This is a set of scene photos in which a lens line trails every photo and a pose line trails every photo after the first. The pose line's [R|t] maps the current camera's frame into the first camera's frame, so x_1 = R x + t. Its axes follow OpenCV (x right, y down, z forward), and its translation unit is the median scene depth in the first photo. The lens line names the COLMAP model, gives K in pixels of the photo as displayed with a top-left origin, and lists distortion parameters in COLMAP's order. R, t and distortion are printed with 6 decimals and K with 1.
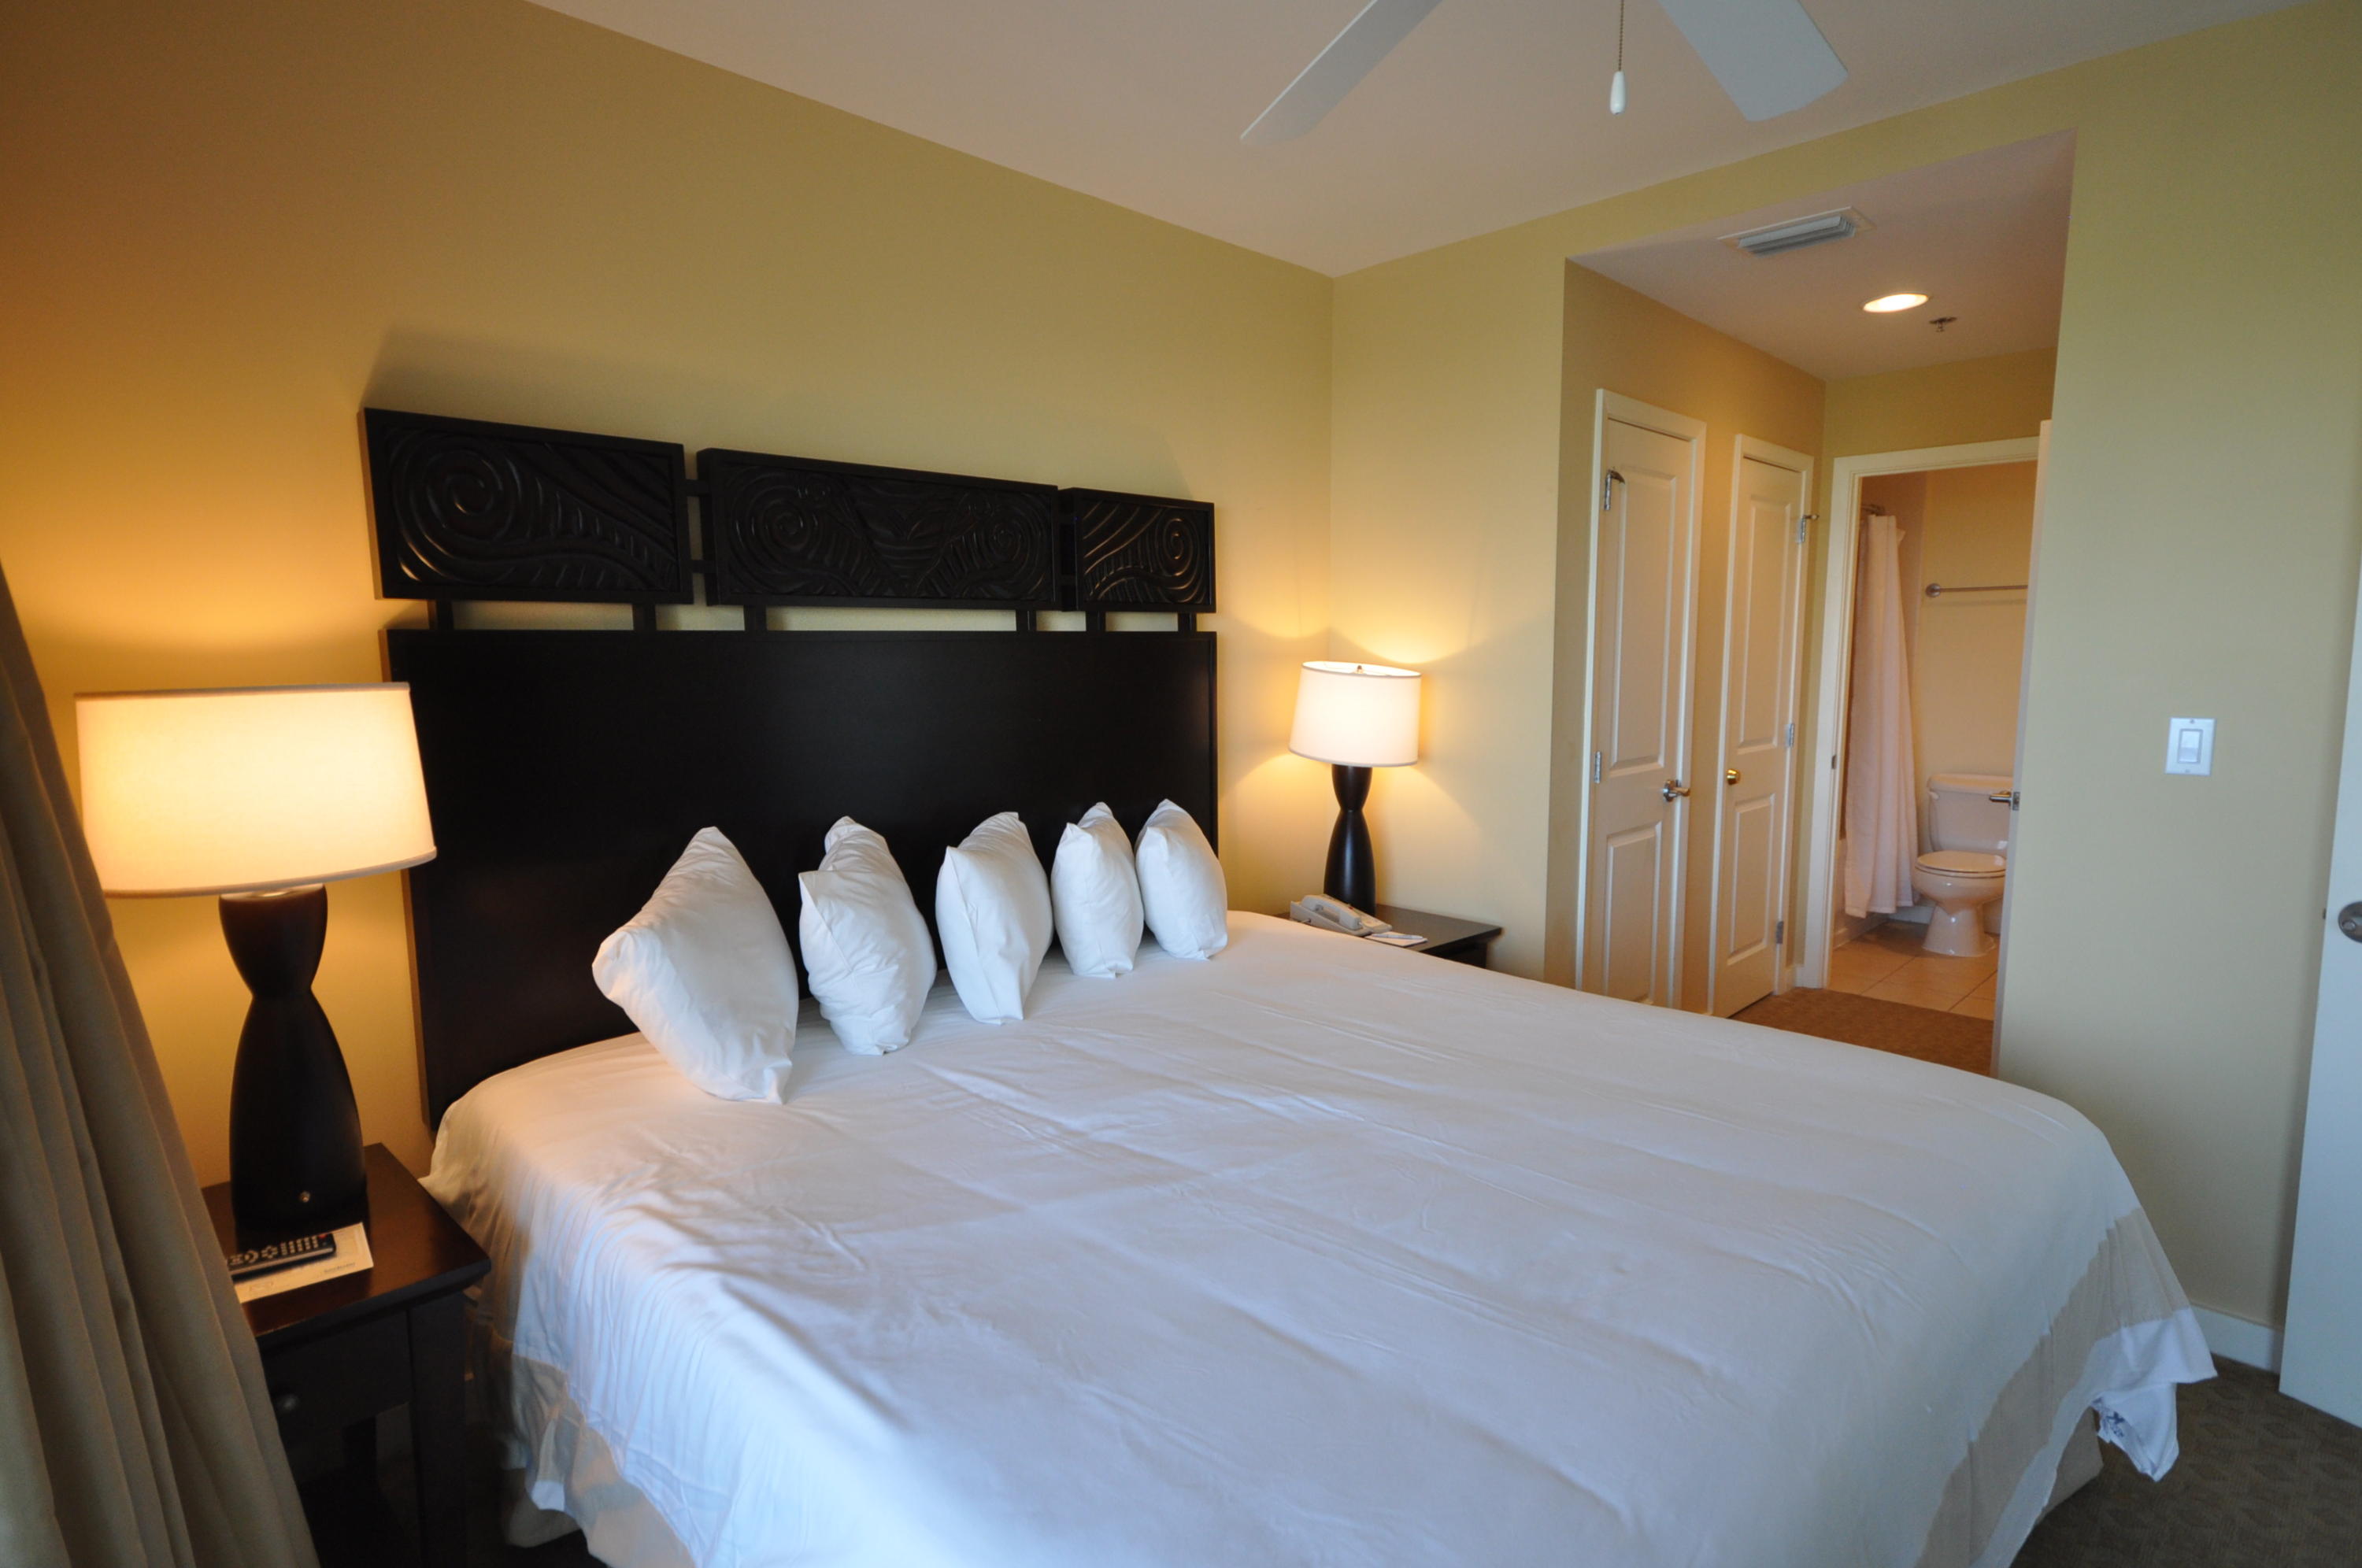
lens RADIAL K [[1200.9, 0, 1181.0], [0, 1200.9, 784.0], [0, 0, 1]] dist [-0.001730, -0.000244]
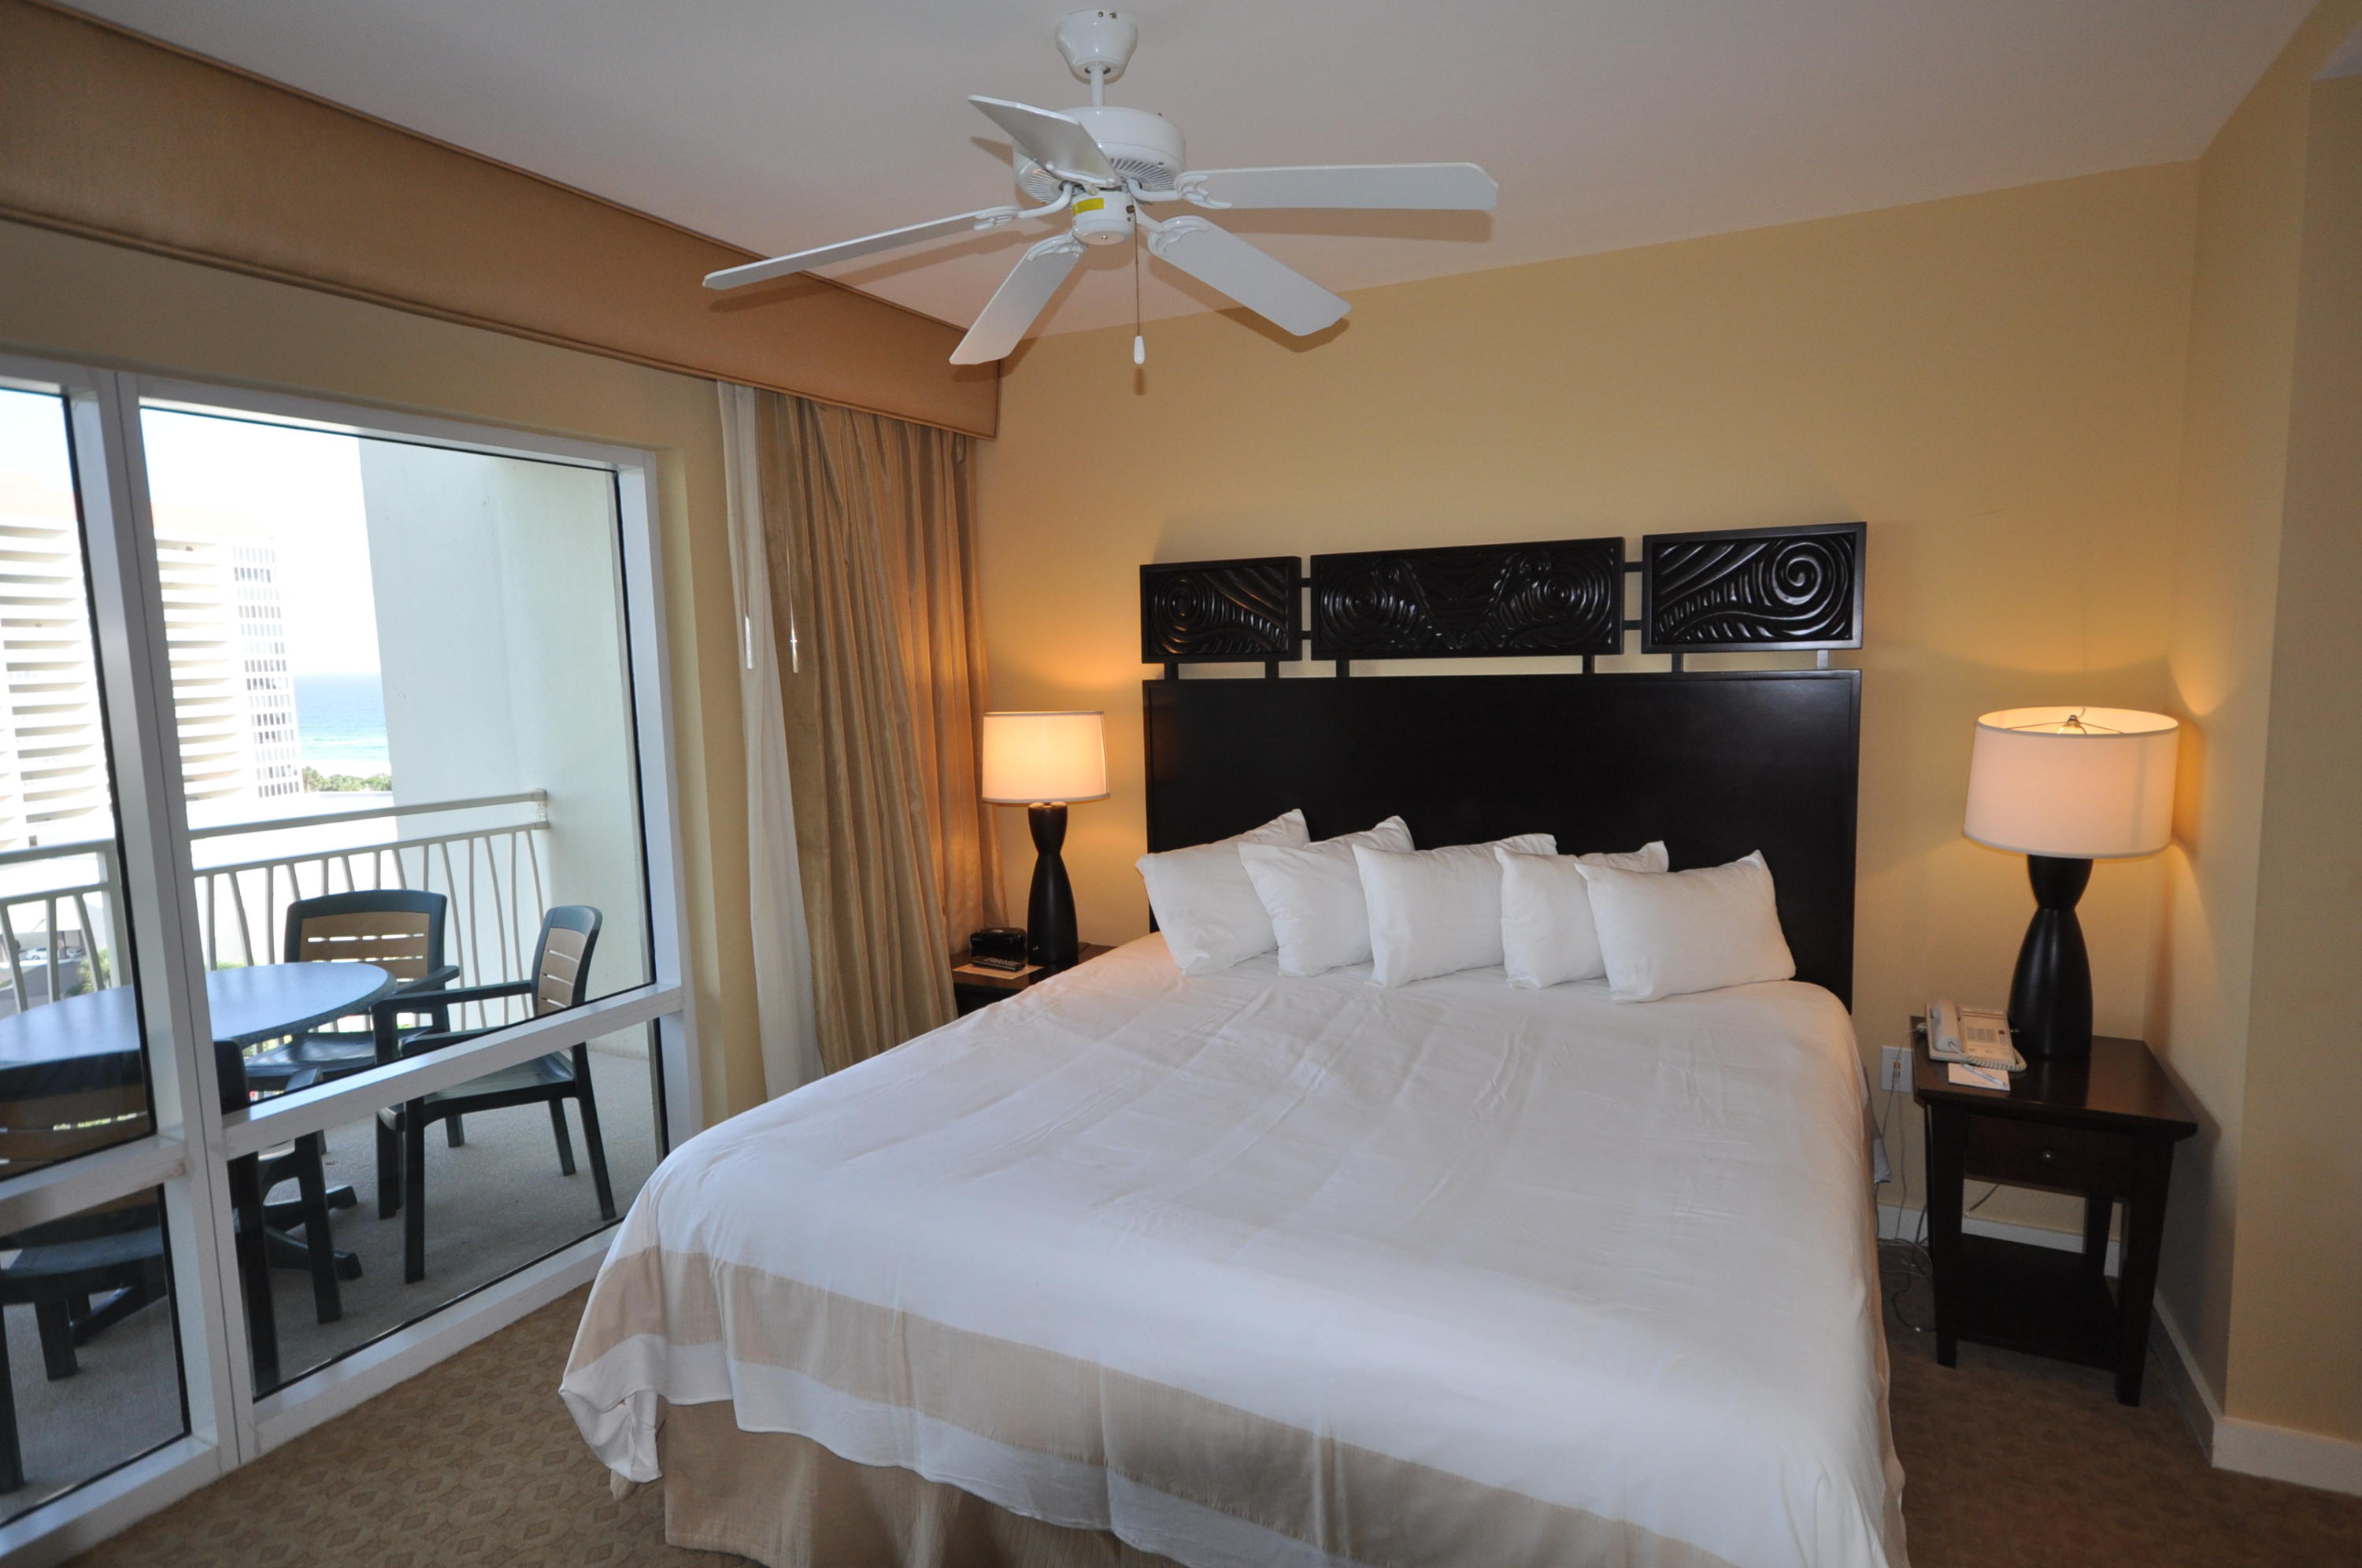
lens RADIAL K [[1217.5, 0, 1181.0], [0, 1217.5, 784.0], [0, 0, 1]] dist [-0.000721, -0.000033]
pose [[0.308065, 0.072446, -0.948603, 1.112291], [-0.109477, 0.993172, 0.040296, -0.047613], [0.945045, 0.091436, 0.313893, 0.448895]]
